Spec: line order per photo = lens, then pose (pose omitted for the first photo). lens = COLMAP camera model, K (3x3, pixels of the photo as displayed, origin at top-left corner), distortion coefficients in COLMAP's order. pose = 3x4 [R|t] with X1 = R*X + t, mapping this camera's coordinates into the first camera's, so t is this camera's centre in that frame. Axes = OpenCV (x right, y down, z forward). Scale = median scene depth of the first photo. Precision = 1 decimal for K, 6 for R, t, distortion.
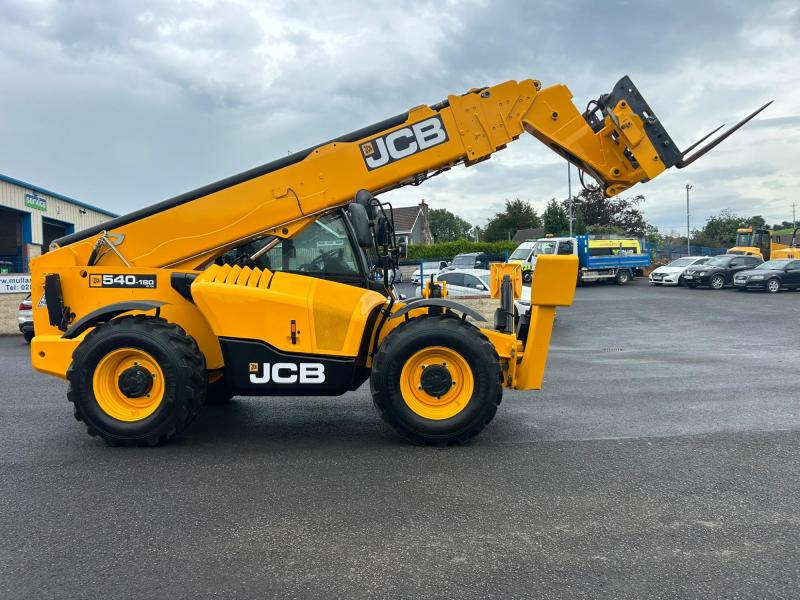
lens RADIAL K [[602.2, 0, 400.7], [0, 602.2, 303.7], [0, 0, 1]] dist [0.060992, -0.068198]
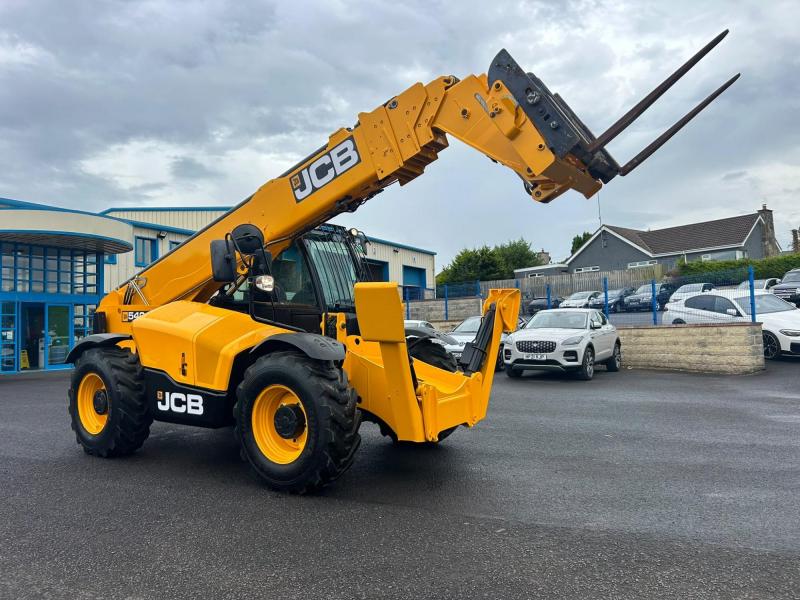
lens RADIAL K [[602.2, 0, 409.6], [0, 602.2, 298.7], [0, 0, 1]] dist [0.060992, -0.068198]
pose [[0.842067, -0.026609, -0.538717, 0.636881], [-0.000958, 0.998707, -0.050828, -0.012381], [0.539372, 0.043317, 0.840952, 0.270389]]
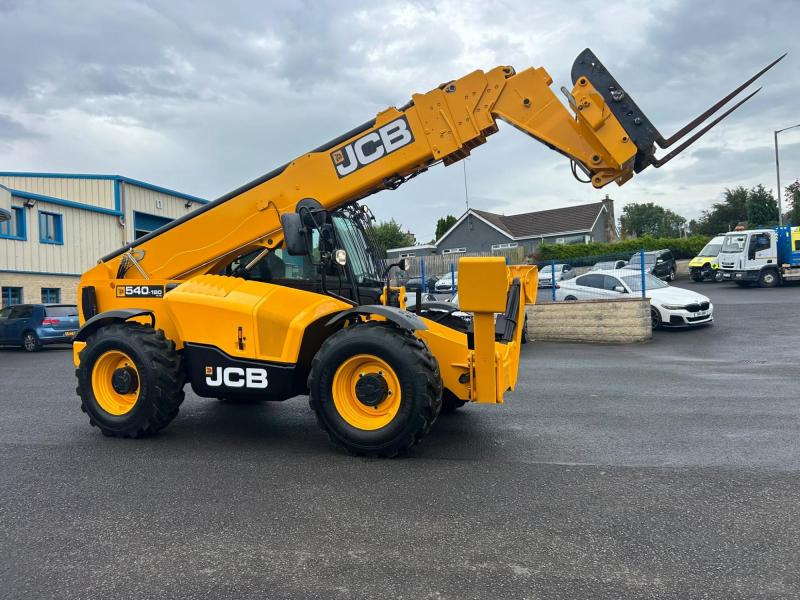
lens RADIAL K [[602.2, 0, 402.9], [0, 602.2, 302.2], [0, 0, 1]] dist [0.060992, -0.068198]
pose [[0.944769, -0.008679, -0.327621, 0.376302], [0.005722, 0.999934, -0.009987, -0.003157], [0.327686, 0.007560, 0.944756, 0.084690]]
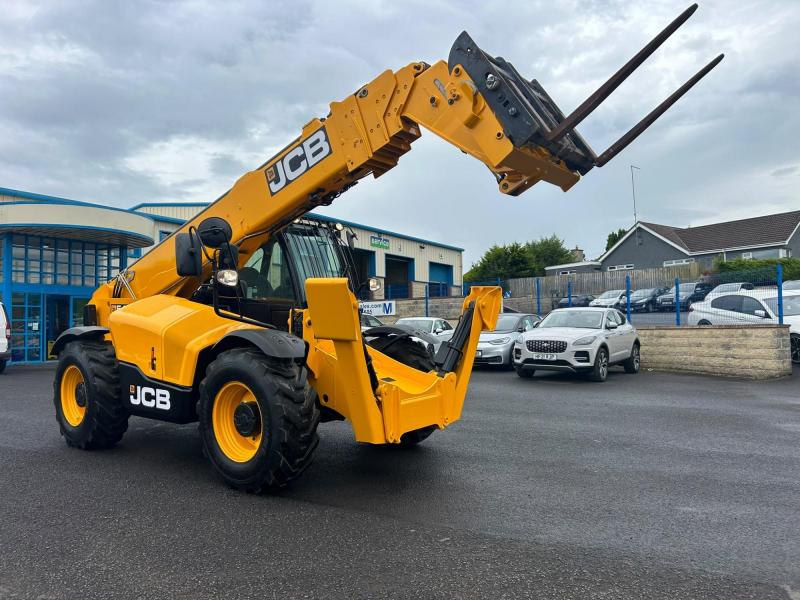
lens RADIAL K [[602.2, 0, 404.1], [0, 602.2, 305.0], [0, 0, 1]] dist [0.060992, -0.068198]
pose [[0.804478, -0.007847, -0.593930, 0.698131], [-0.015674, 0.999284, -0.034433, -0.014595], [0.593775, 0.037010, 0.803779, 0.350211]]
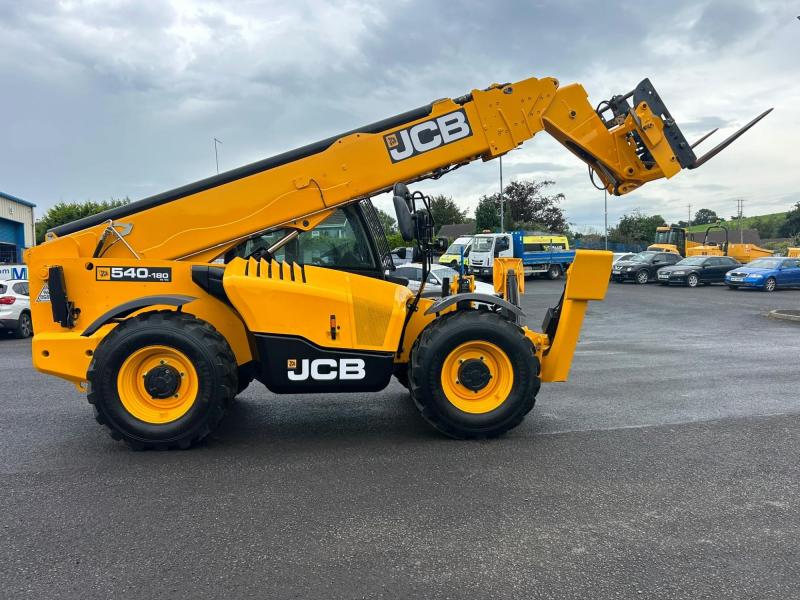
lens RADIAL K [[602.2, 0, 400.5], [0, 602.2, 306.1], [0, 0, 1]] dist [0.060992, -0.068198]
pose [[0.991212, -0.002855, 0.132252, -0.171904], [0.001009, 0.999901, 0.014020, -0.000800], [-0.132279, -0.013763, 0.991117, 0.018736]]
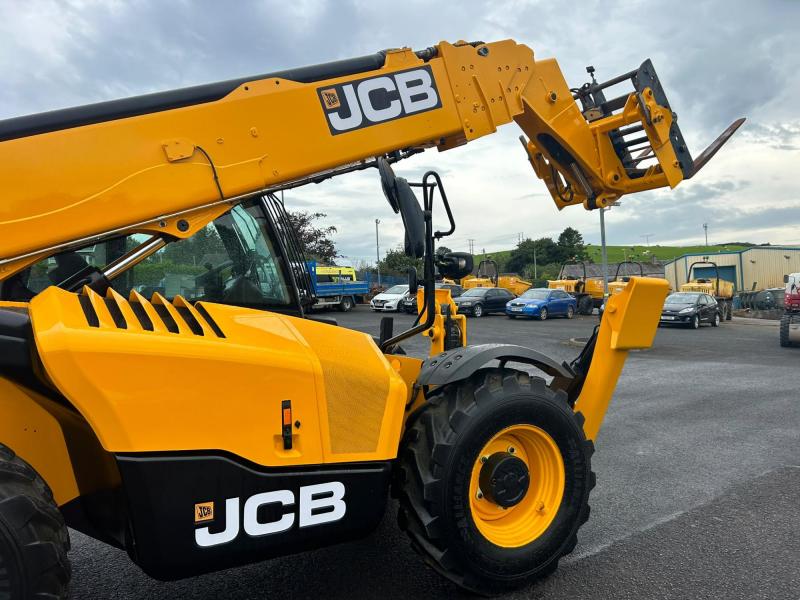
lens RADIAL K [[602.2, 0, 404.6], [0, 602.2, 296.7], [0, 0, 1]] dist [0.060992, -0.068198]
pose [[0.861372, 0.000093, 0.507974, -0.299535], [0.028119, 0.998458, -0.047864, -0.026789], [-0.507195, 0.055512, 0.860042, 0.451772]]
